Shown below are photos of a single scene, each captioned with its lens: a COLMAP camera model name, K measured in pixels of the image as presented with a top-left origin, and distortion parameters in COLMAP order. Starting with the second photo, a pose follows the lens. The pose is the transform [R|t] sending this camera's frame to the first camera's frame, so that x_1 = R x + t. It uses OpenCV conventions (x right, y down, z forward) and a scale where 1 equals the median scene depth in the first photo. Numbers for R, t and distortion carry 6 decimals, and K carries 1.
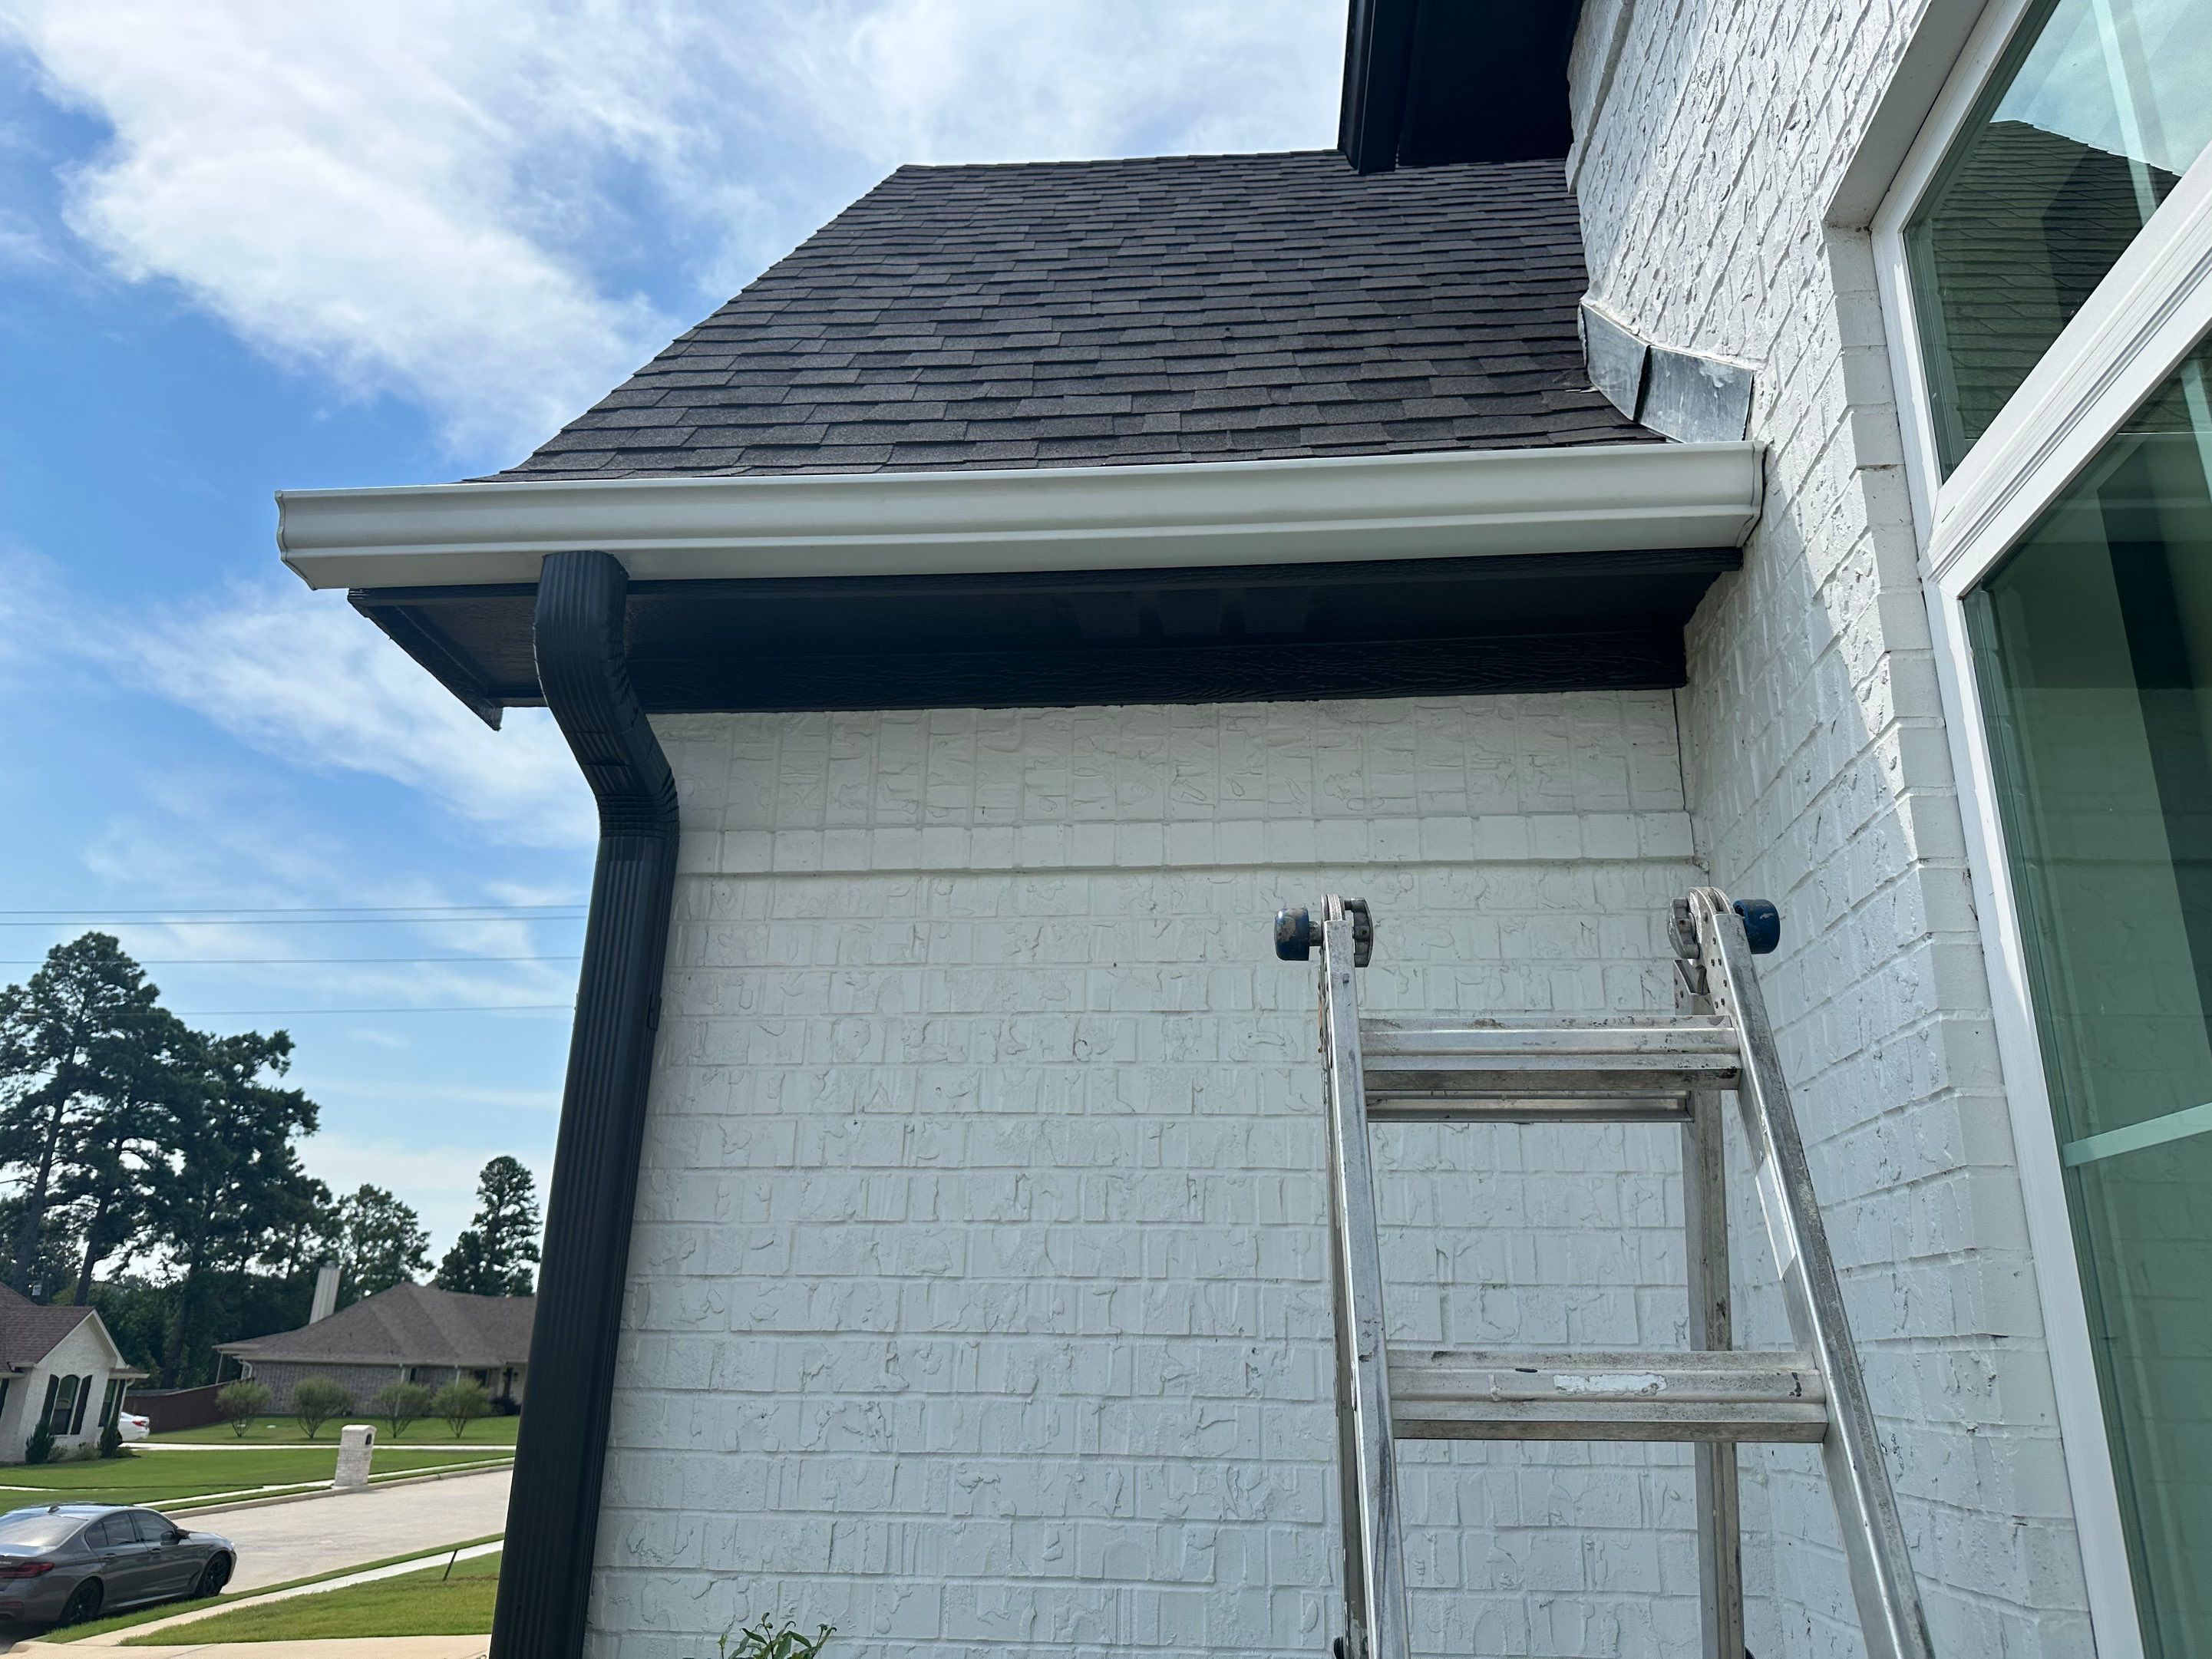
lens RADIAL K [[1558.9, 0, 1113.0], [0, 1558.9, 831.9], [0, 0, 1]] dist [0.111878, -0.151991]
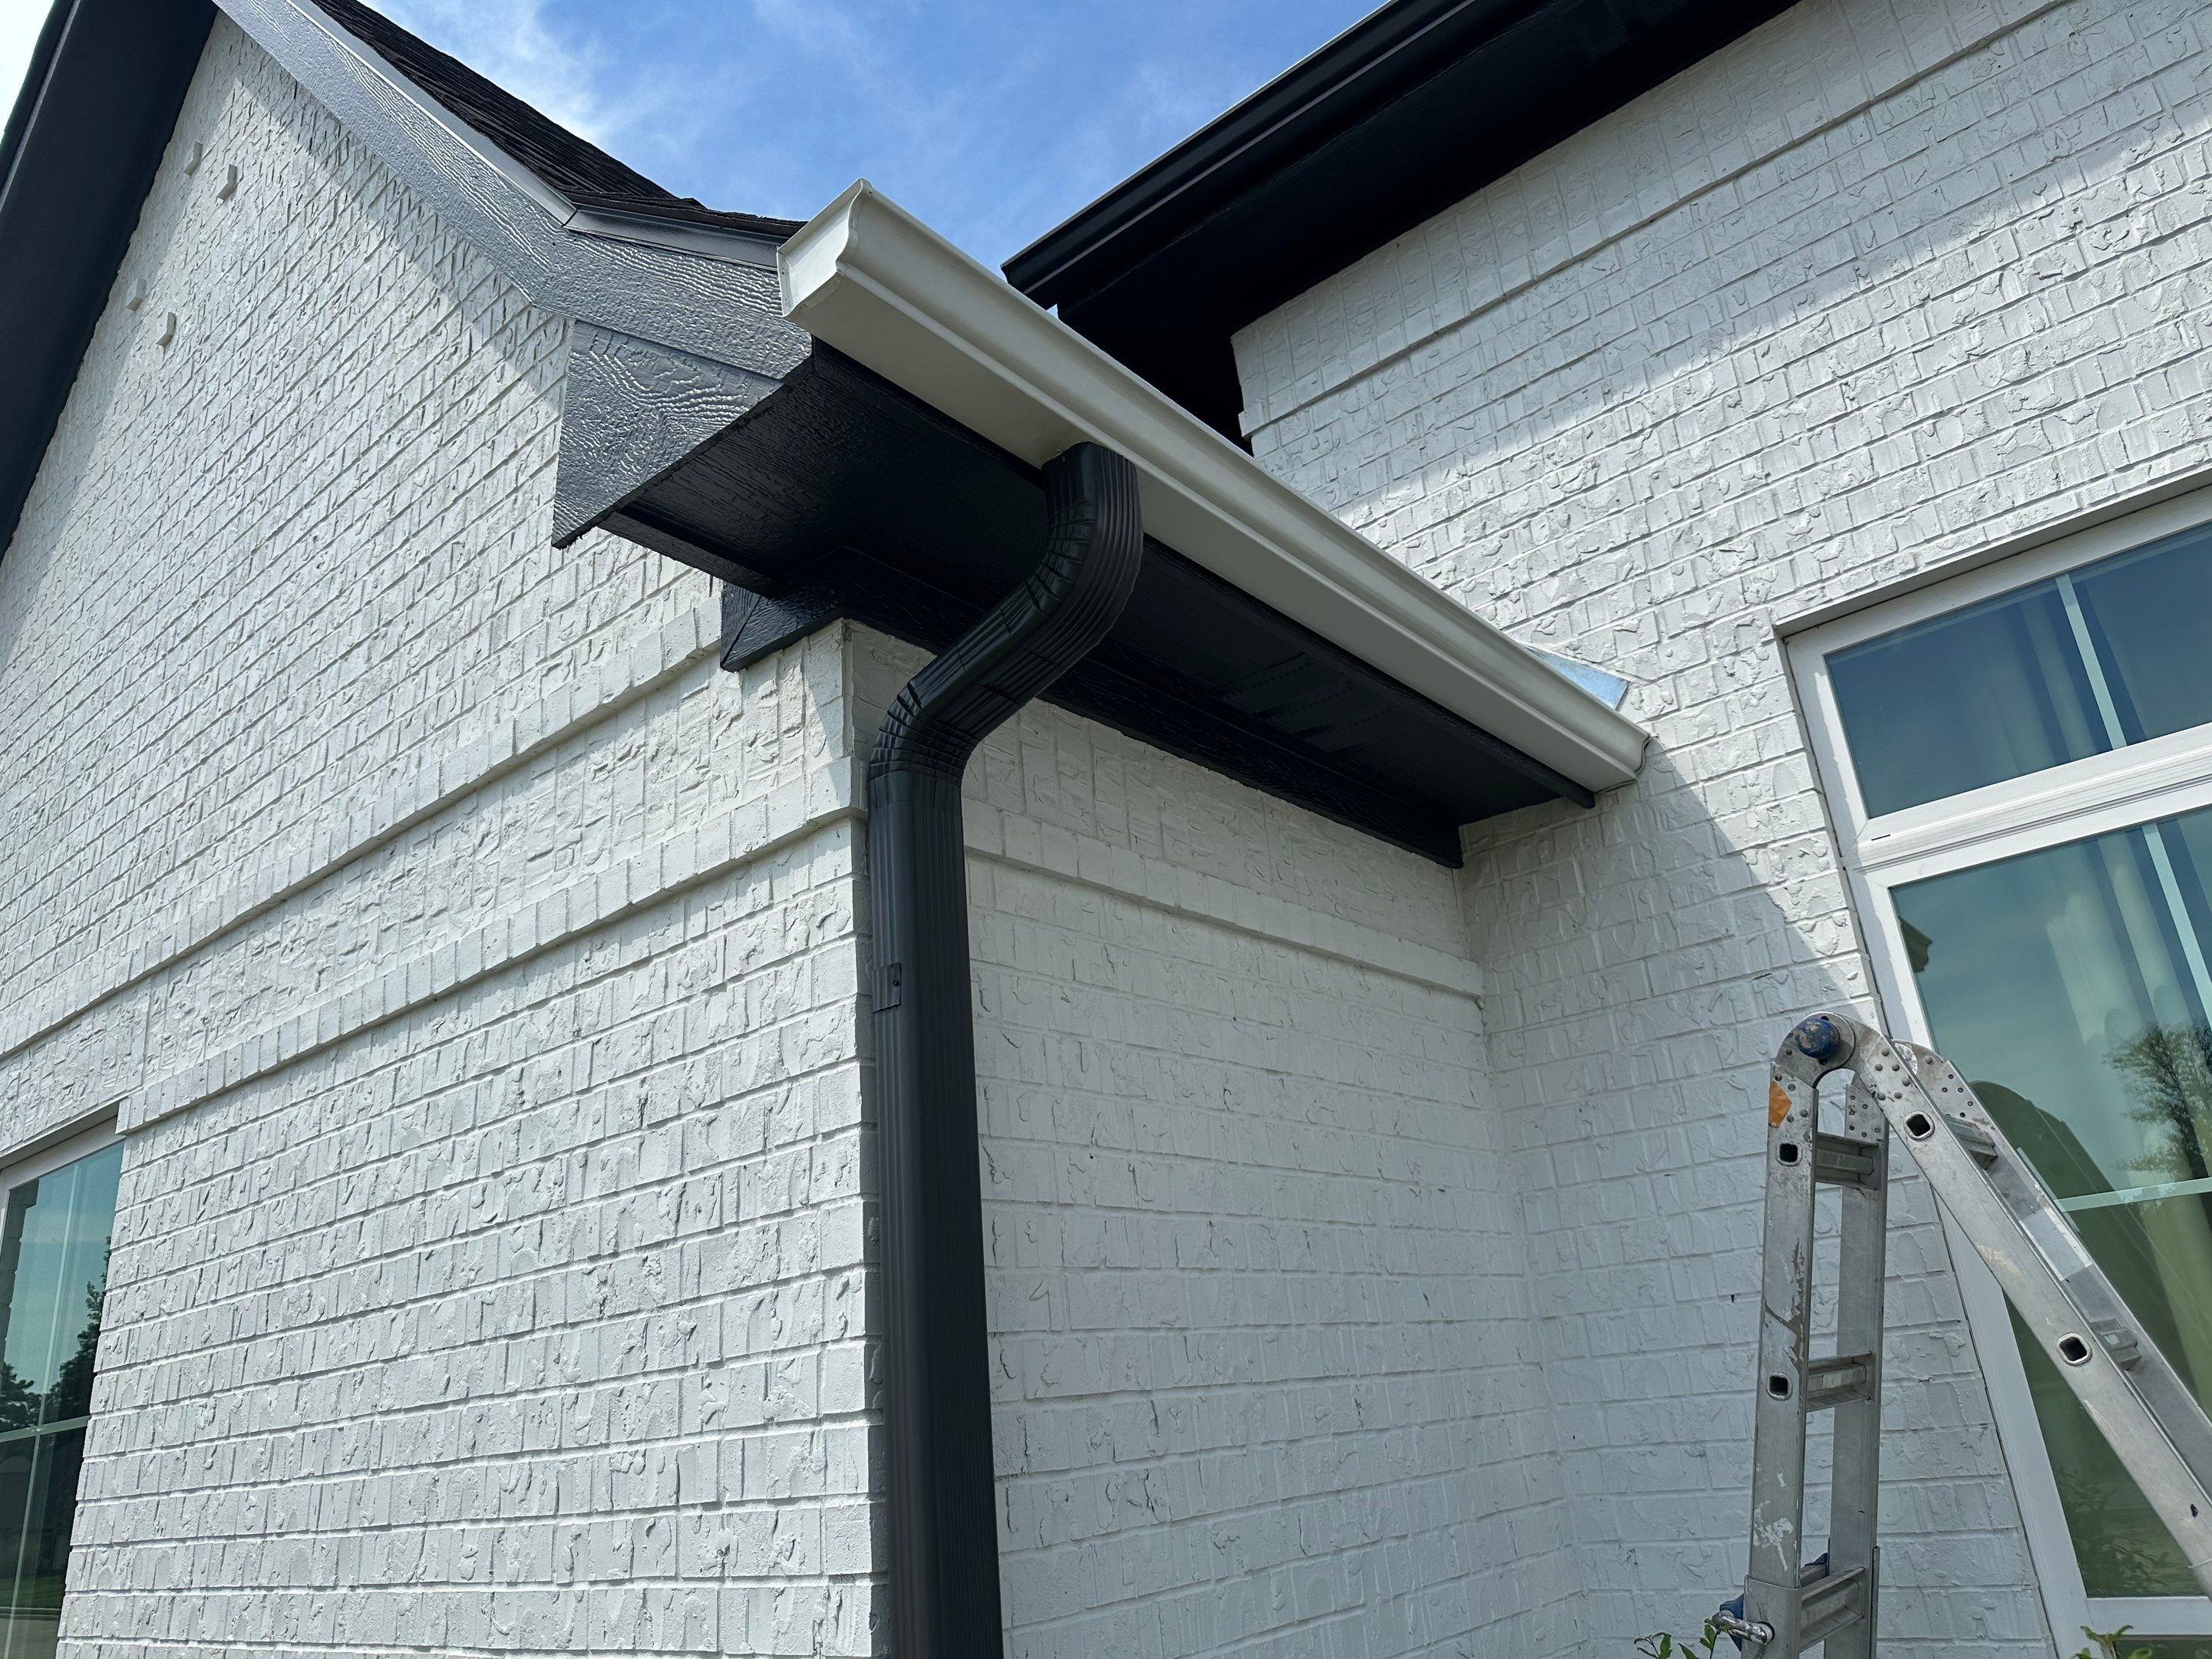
lens RADIAL K [[1528.7, 0, 1108.0], [0, 1528.7, 825.3], [0, 0, 1]] dist [0.092639, -0.144874]
pose [[0.574285, 0.230296, 0.785596, -0.910401], [-0.175869, 0.971918, -0.156352, 0.139692], [-0.799542, -0.048371, 0.598659, 0.486880]]
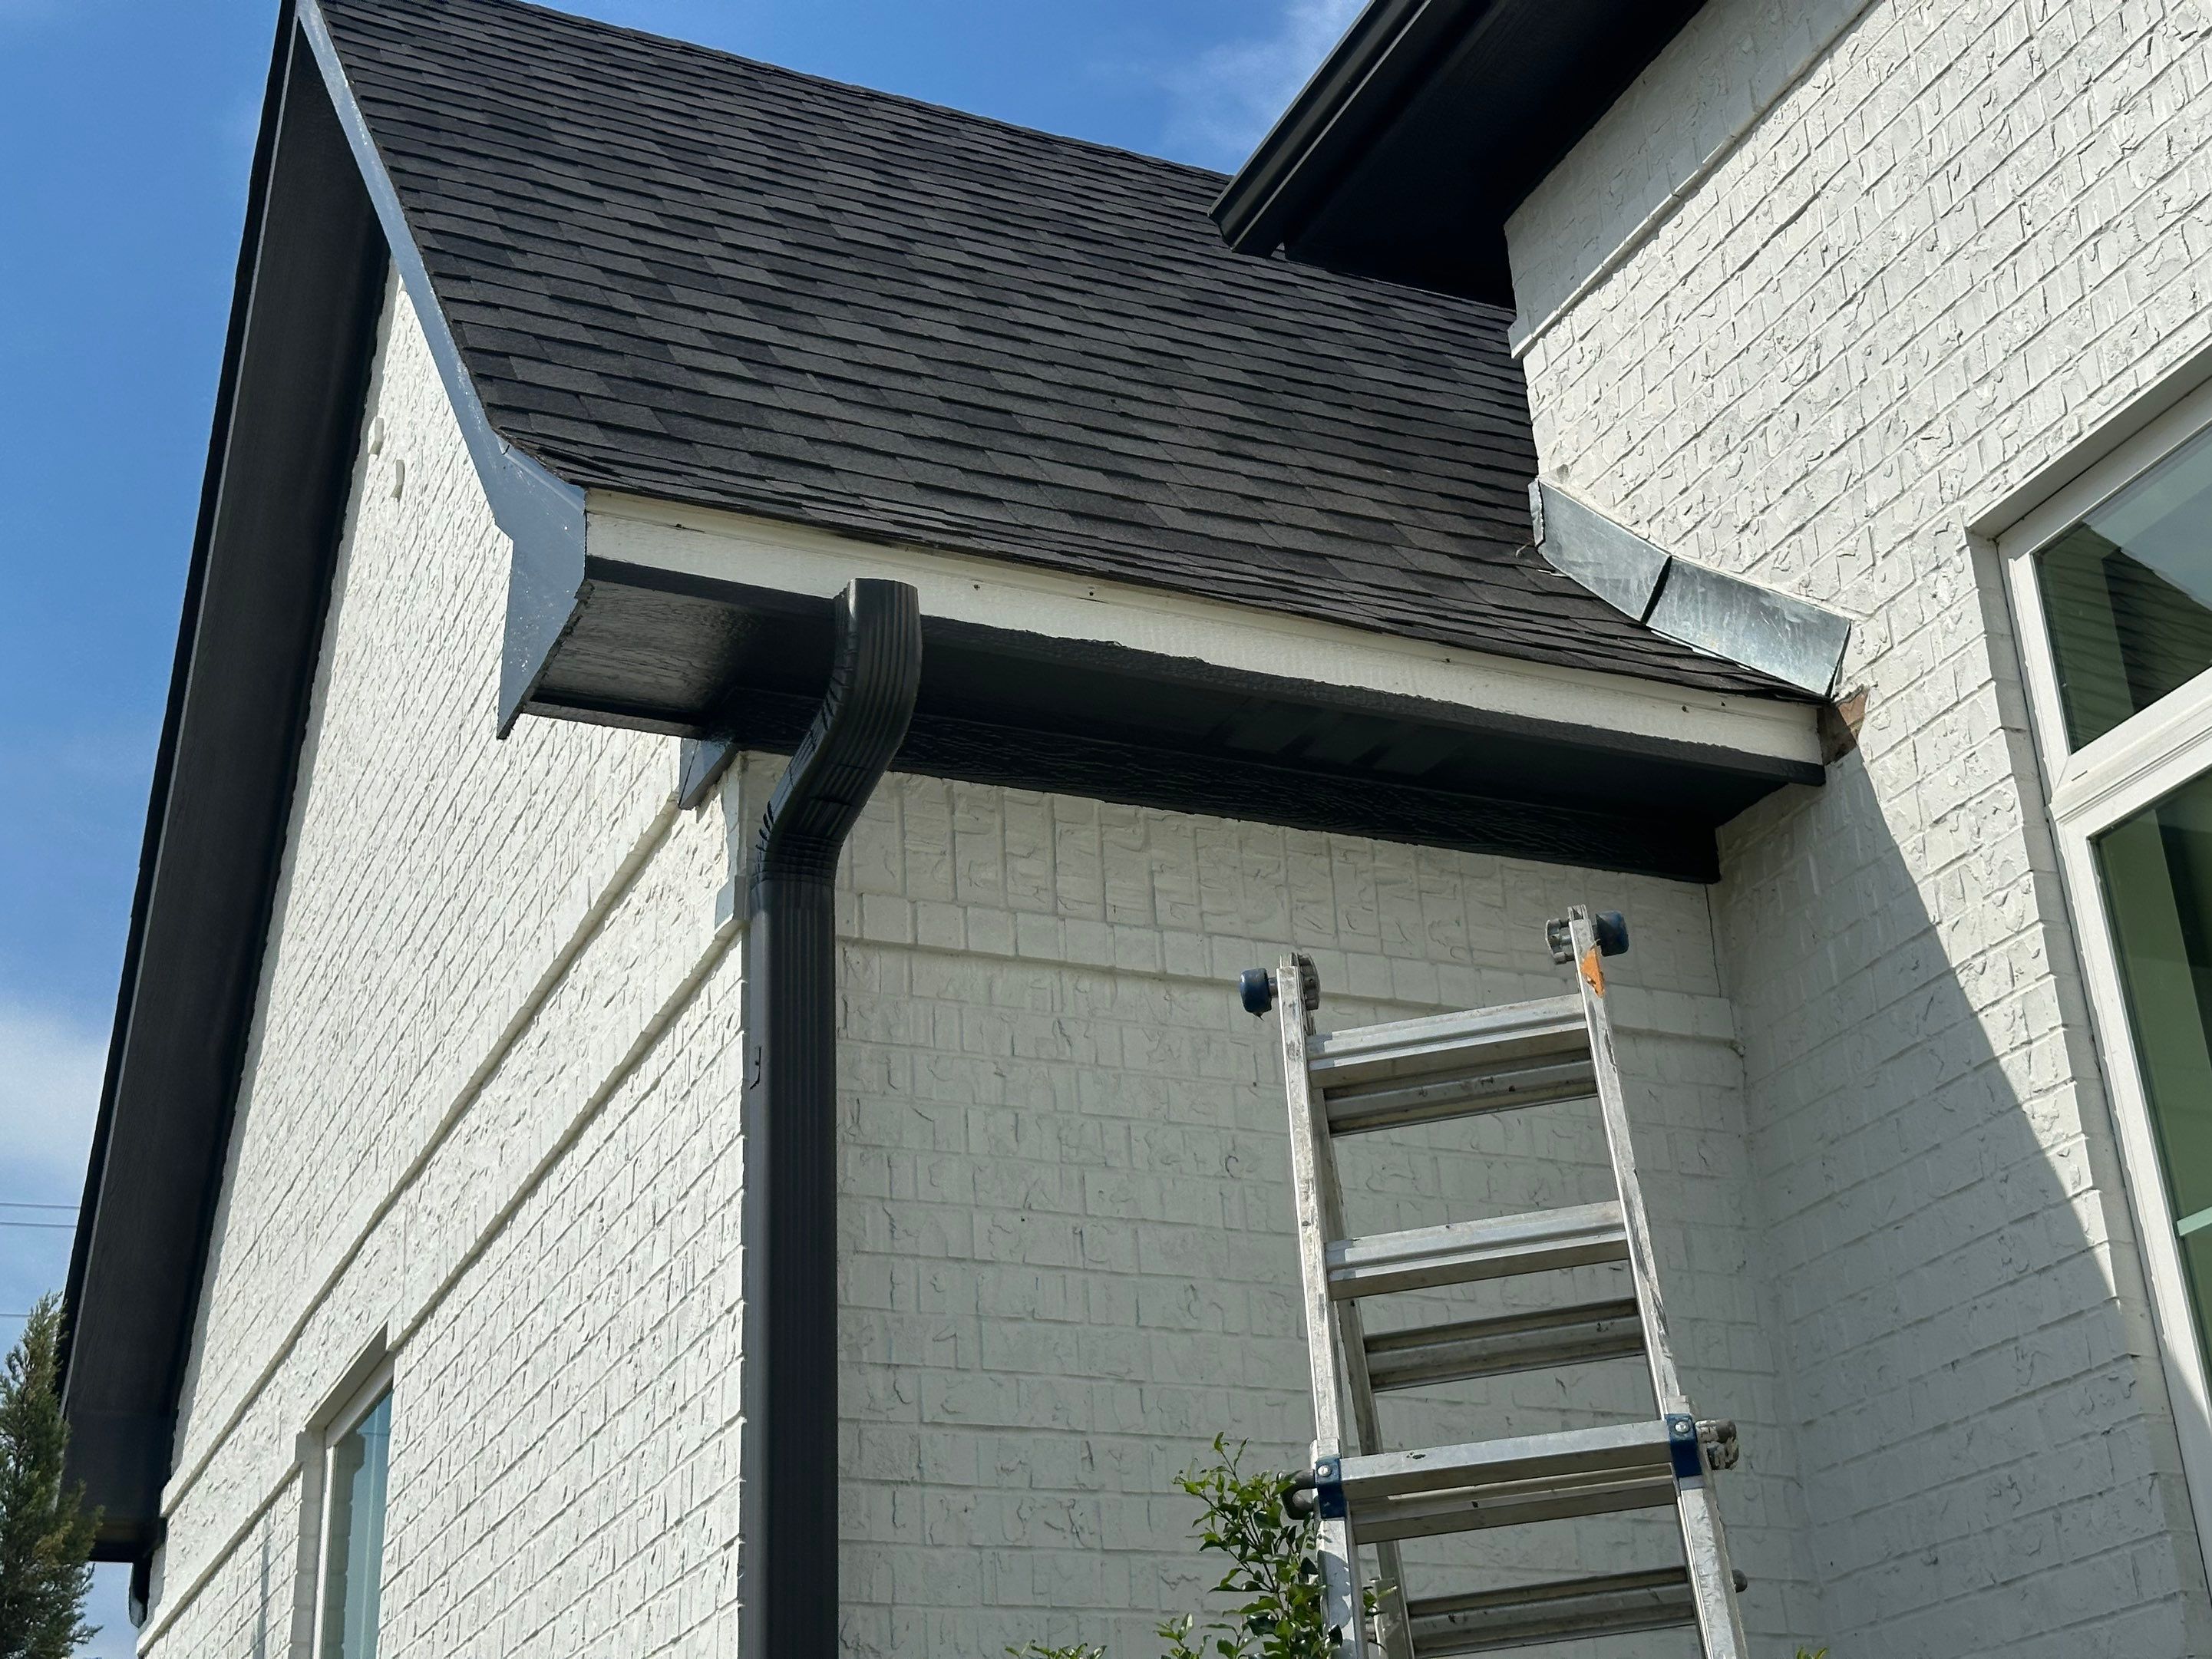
lens RADIAL K [[2988.5, 0, 1100.2], [0, 2988.5, 806.9], [0, 0, 1]] dist [0.093421, -0.051807]
pose [[0.875622, 0.150952, 0.458801, -0.999605], [-0.095719, 0.985300, -0.141498, 0.195430], [-0.473416, 0.079983, 0.877200, -0.618360]]
